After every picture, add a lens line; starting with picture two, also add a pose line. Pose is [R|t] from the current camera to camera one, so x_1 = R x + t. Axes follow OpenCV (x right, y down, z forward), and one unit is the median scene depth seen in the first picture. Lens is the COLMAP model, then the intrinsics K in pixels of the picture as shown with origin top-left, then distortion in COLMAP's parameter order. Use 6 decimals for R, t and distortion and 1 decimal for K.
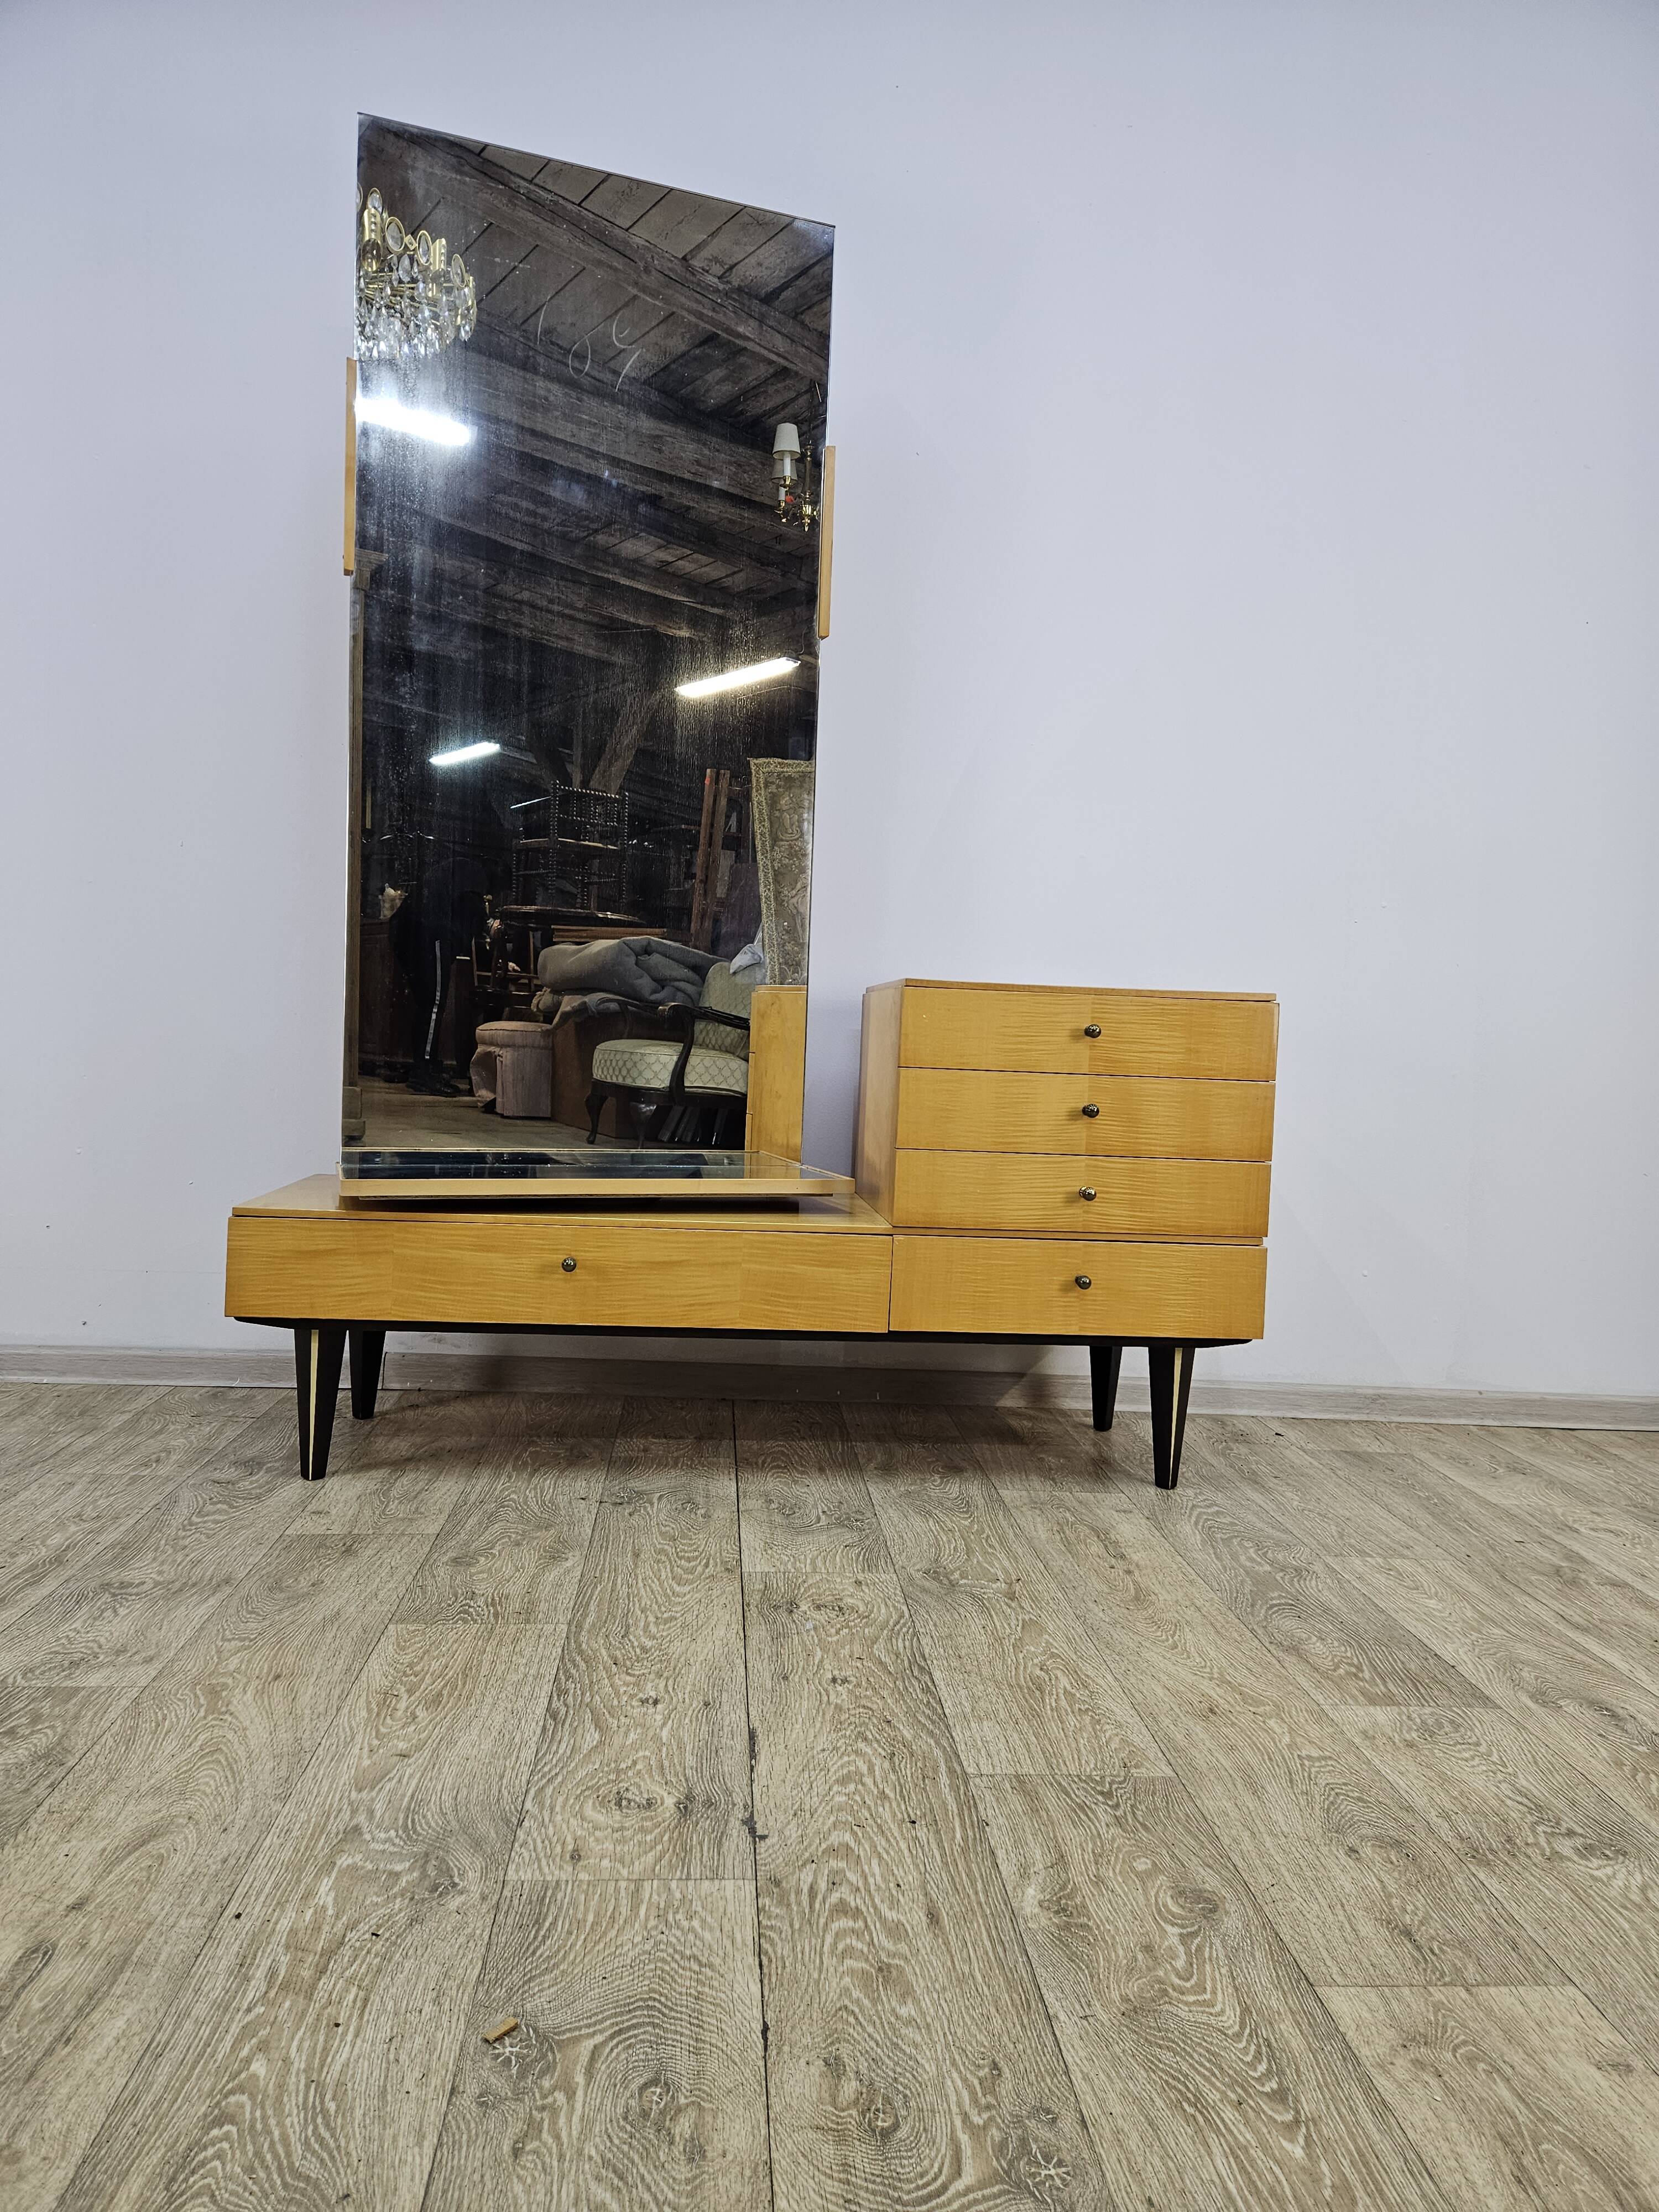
lens RADIAL K [[1488.7, 0, 836.8], [0, 1488.7, 1074.7], [0, 0, 1]] dist [0.056682, -0.047712]
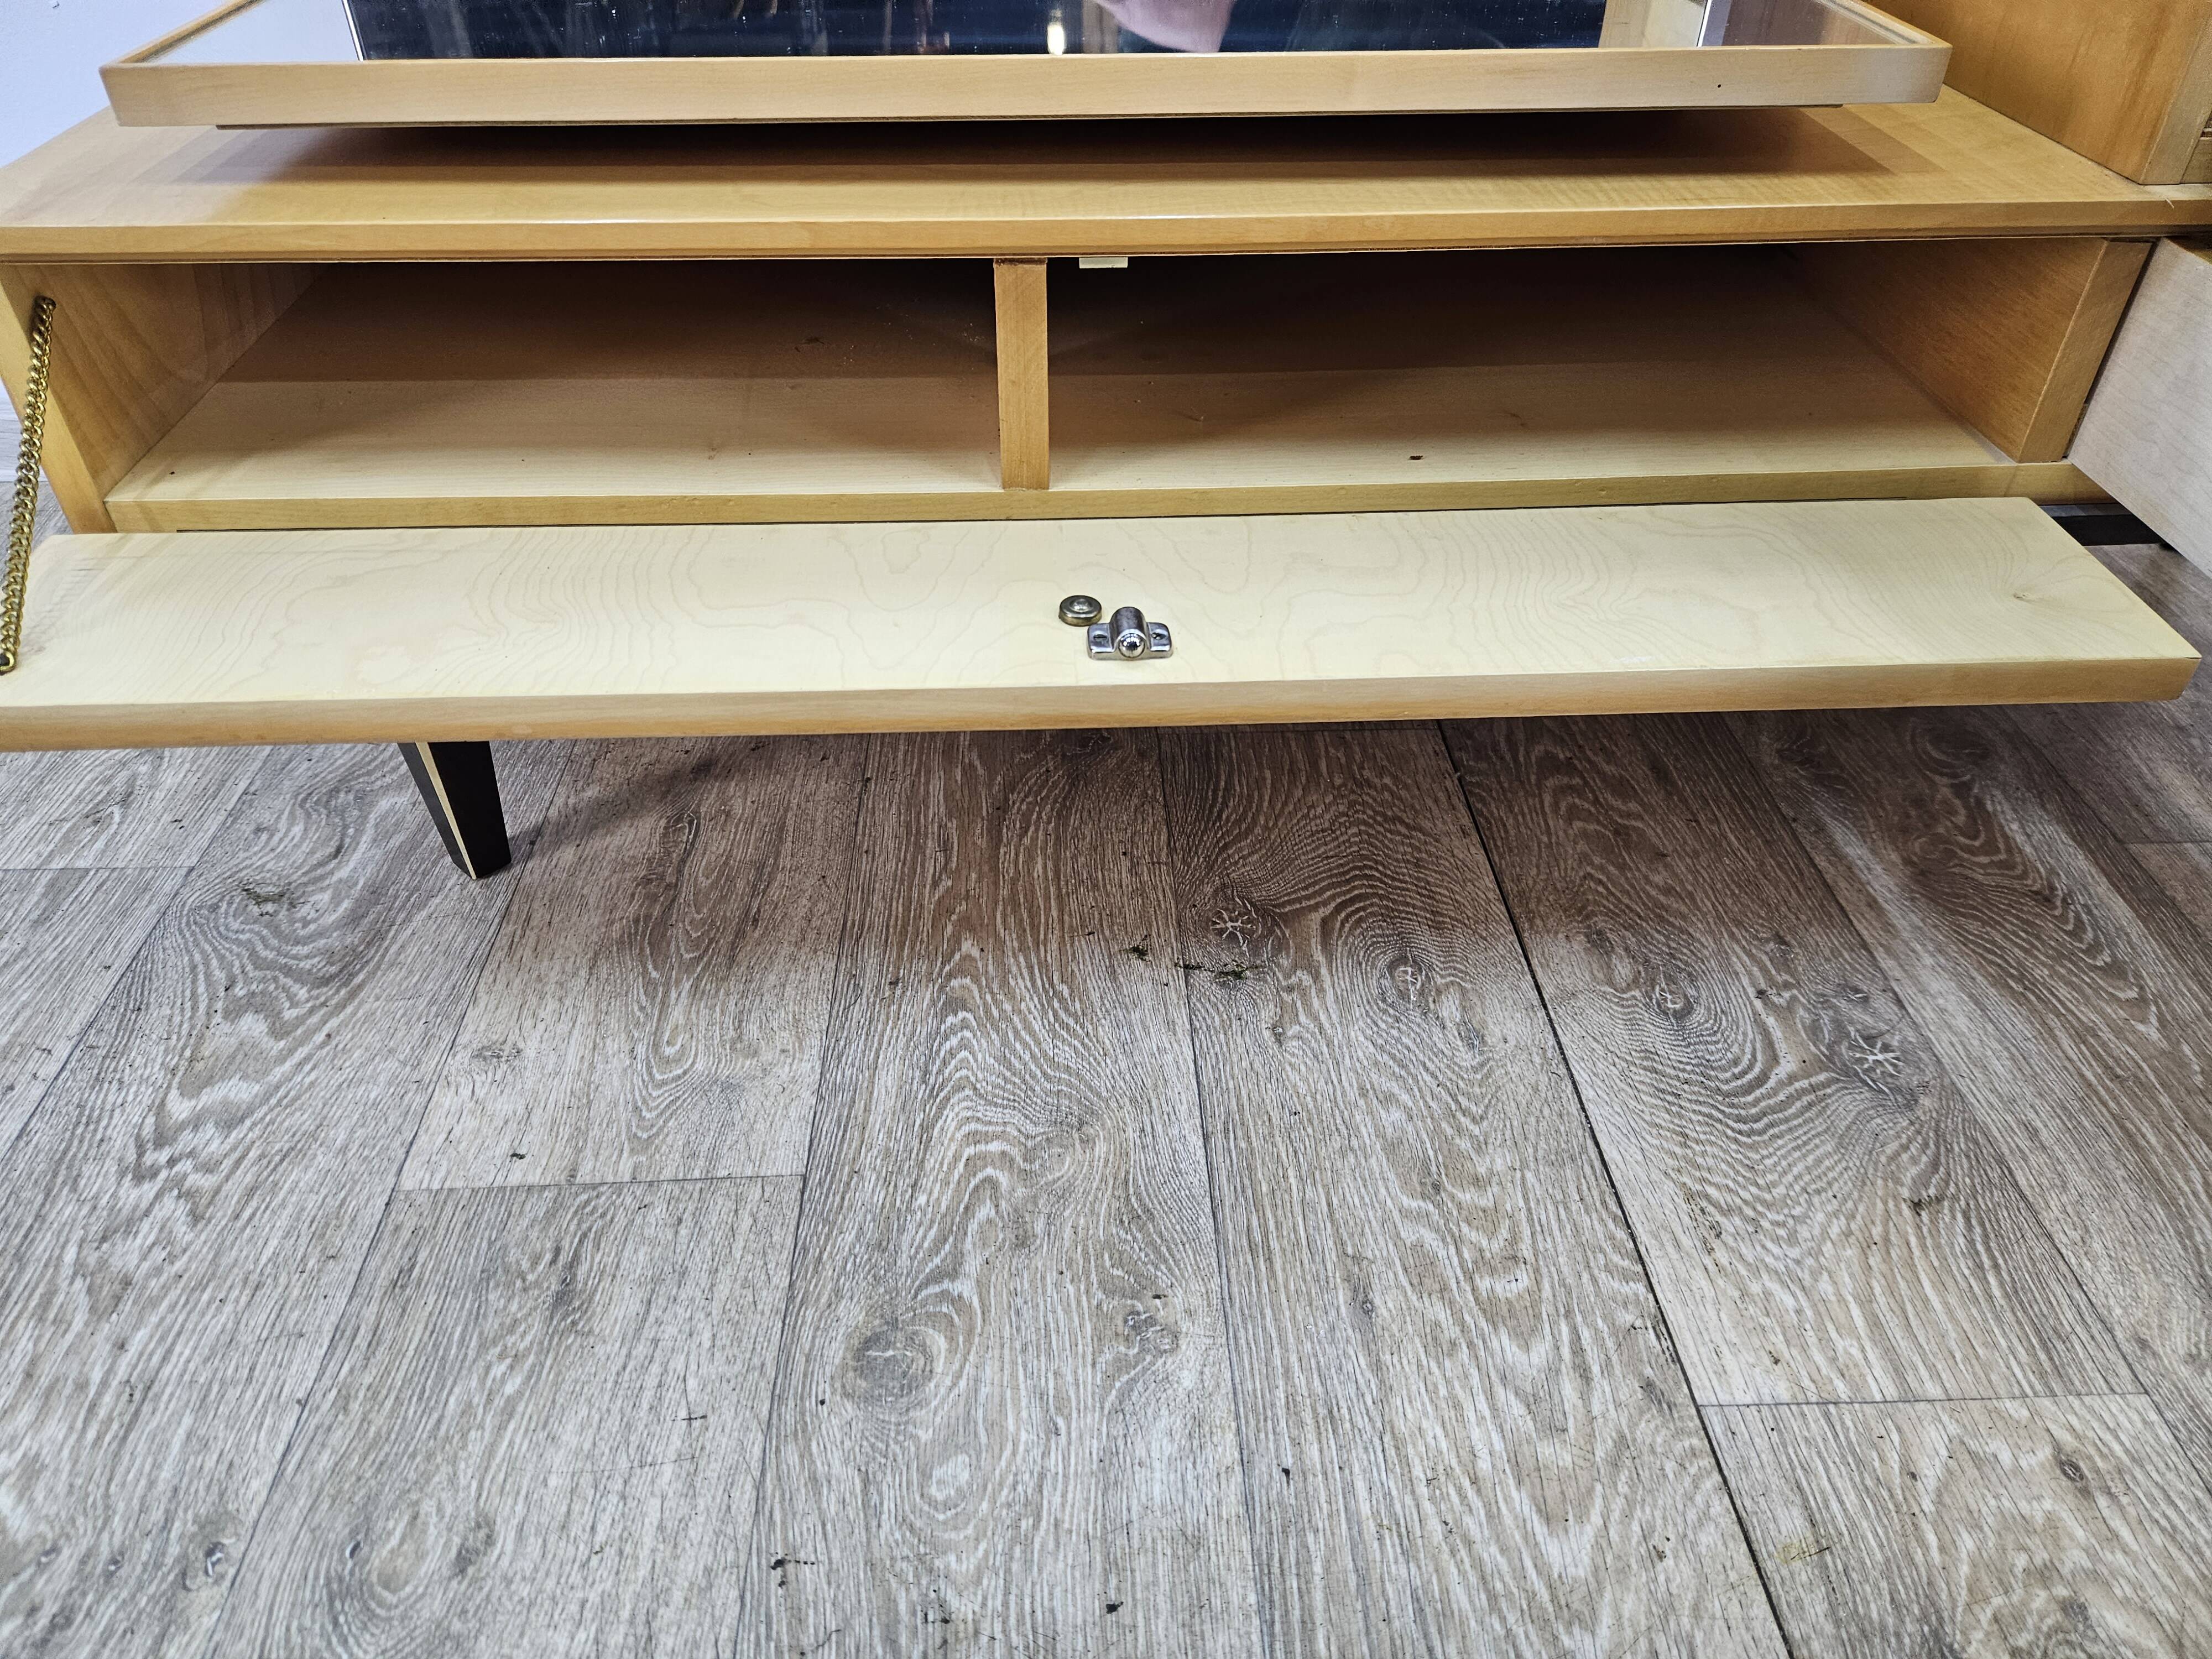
lens RADIAL K [[1498.1, 0, 1095.6], [0, 1498.1, 839.1], [0, 0, 1]] dist [0.054032, -0.054630]
pose [[0.998028, -0.000958, -0.062762, -0.159739], [0.039303, 0.789145, 0.612948, 0.012353], [0.048941, -0.614206, 0.787626, 0.716621]]
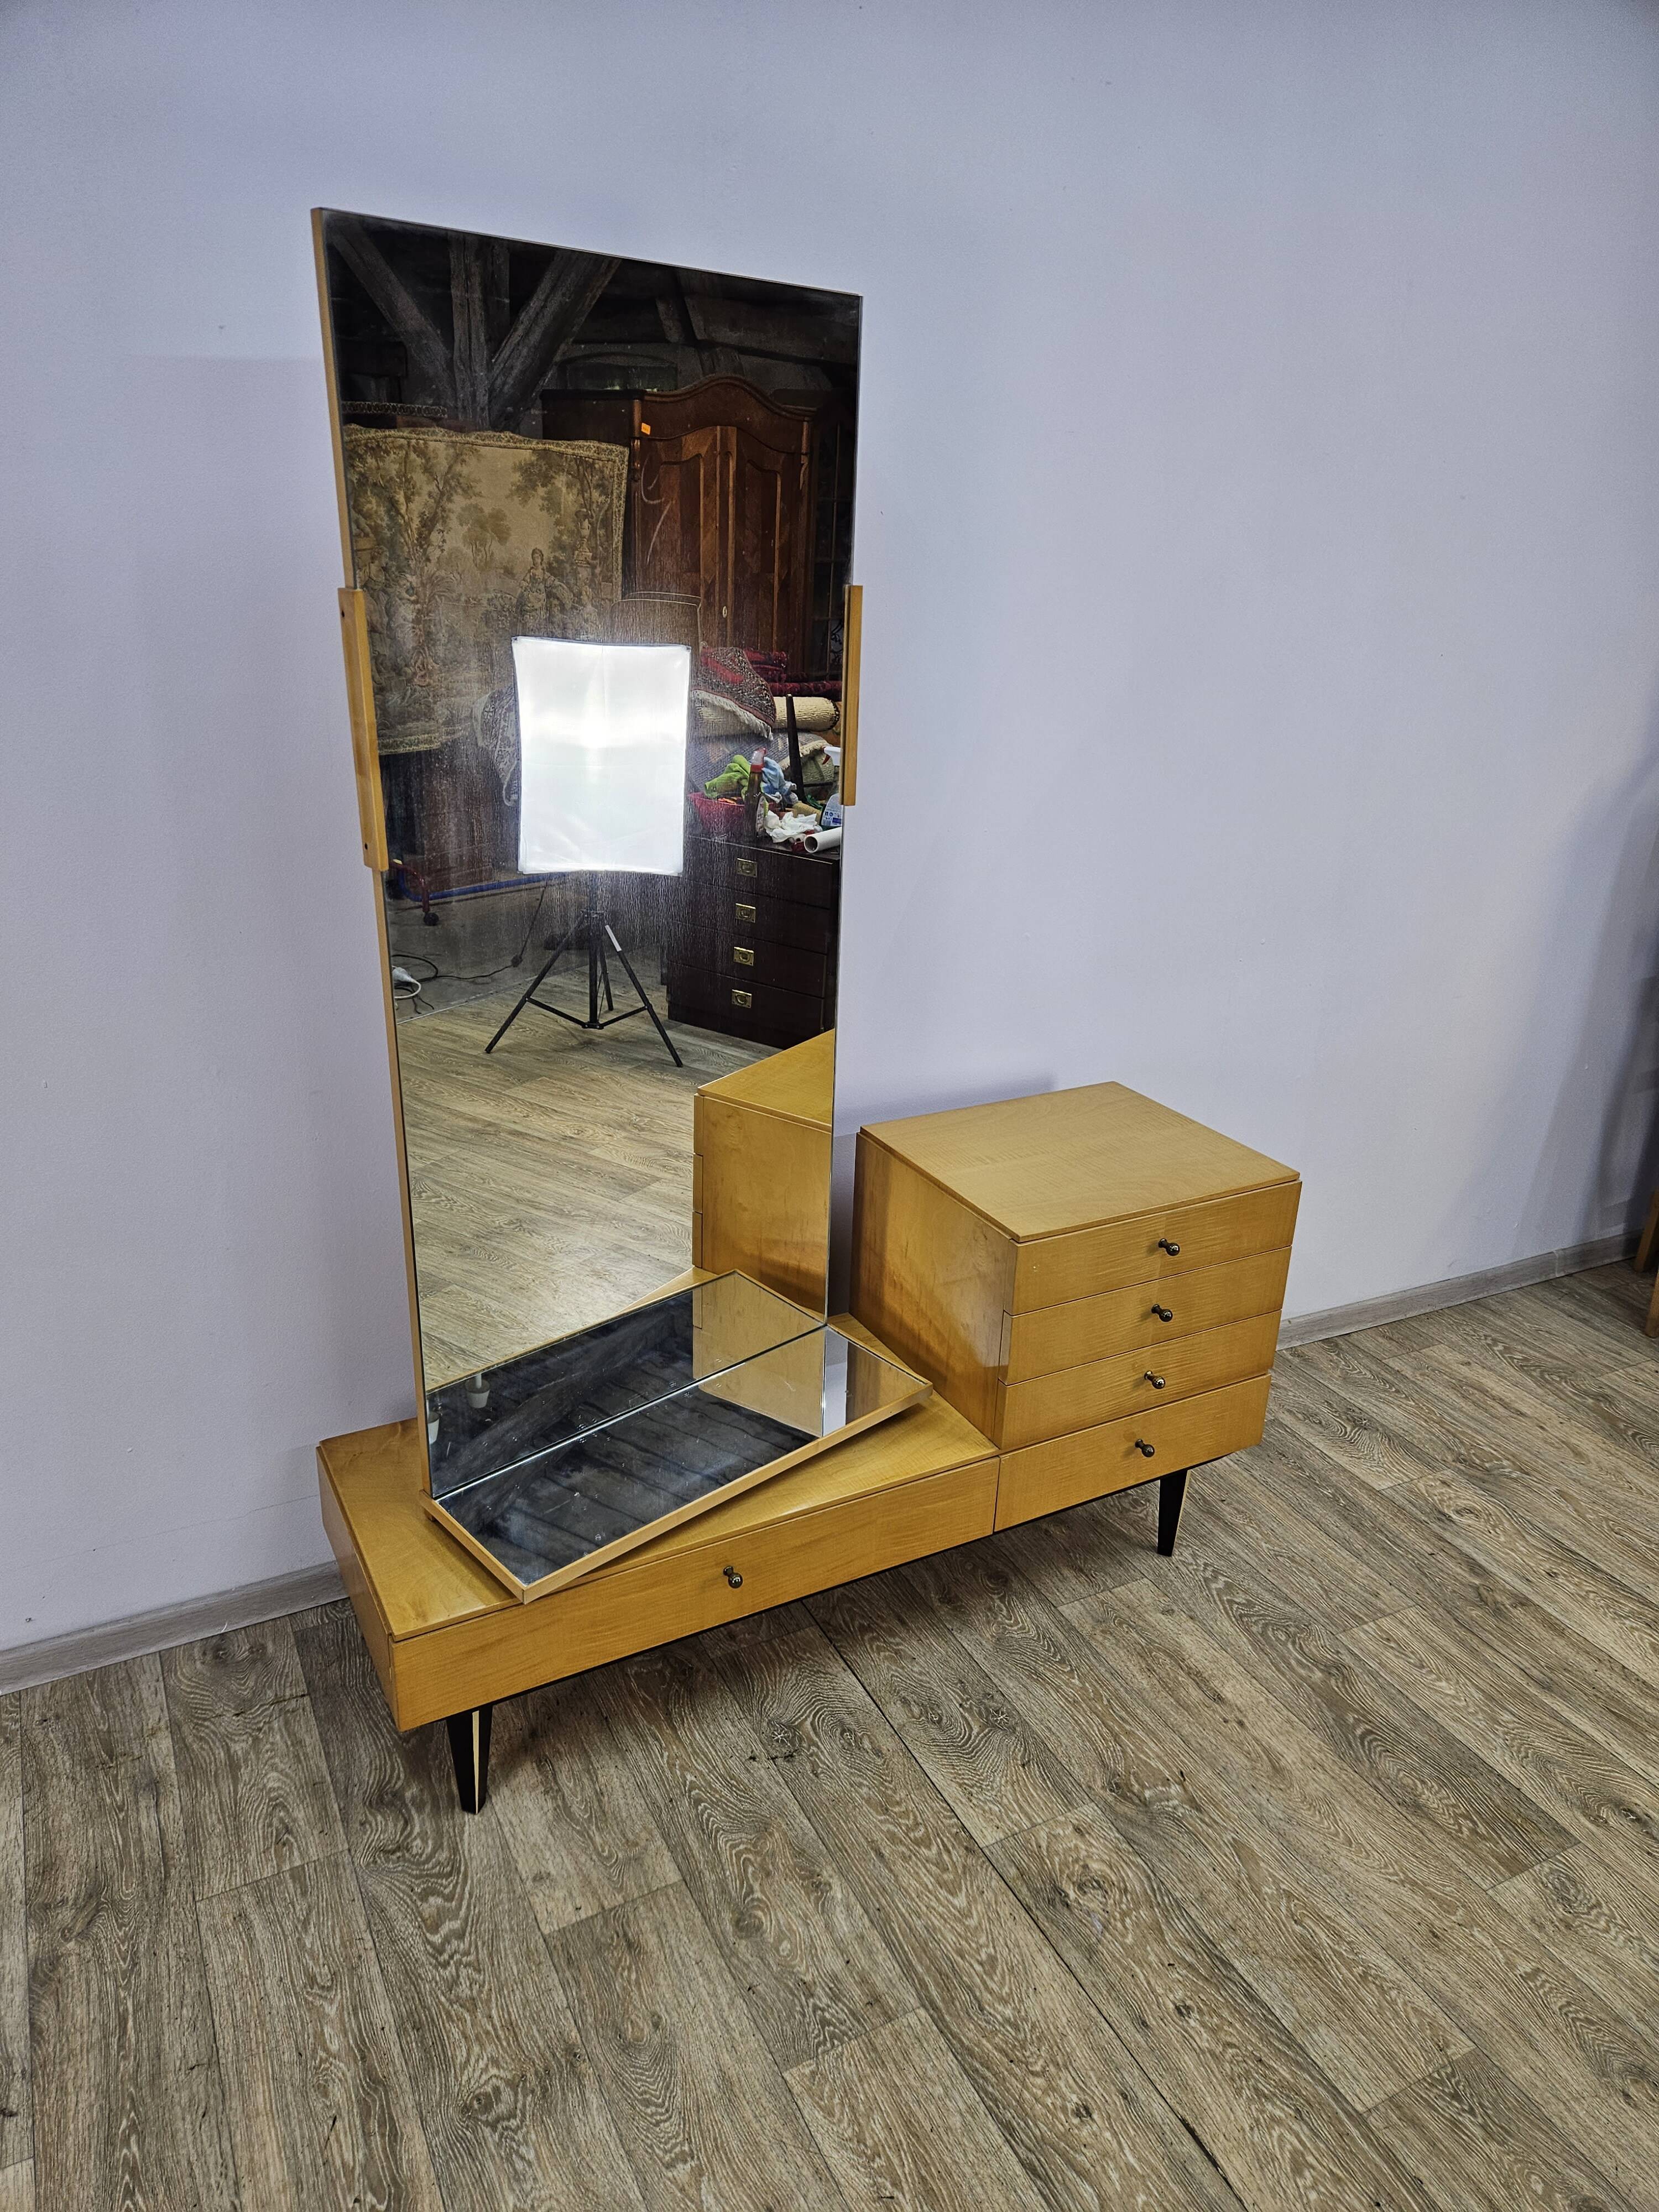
lens RADIAL K [[1498.1, 0, 823.6], [0, 1498.1, 1078.5], [0, 0, 1]] dist [0.054032, -0.054630]
pose [[0.923649, -0.143705, 0.355276, -0.441864], [0.015442, 0.940237, 0.340170, -0.537885], [-0.382928, -0.308711, 0.870668, 0.208448]]
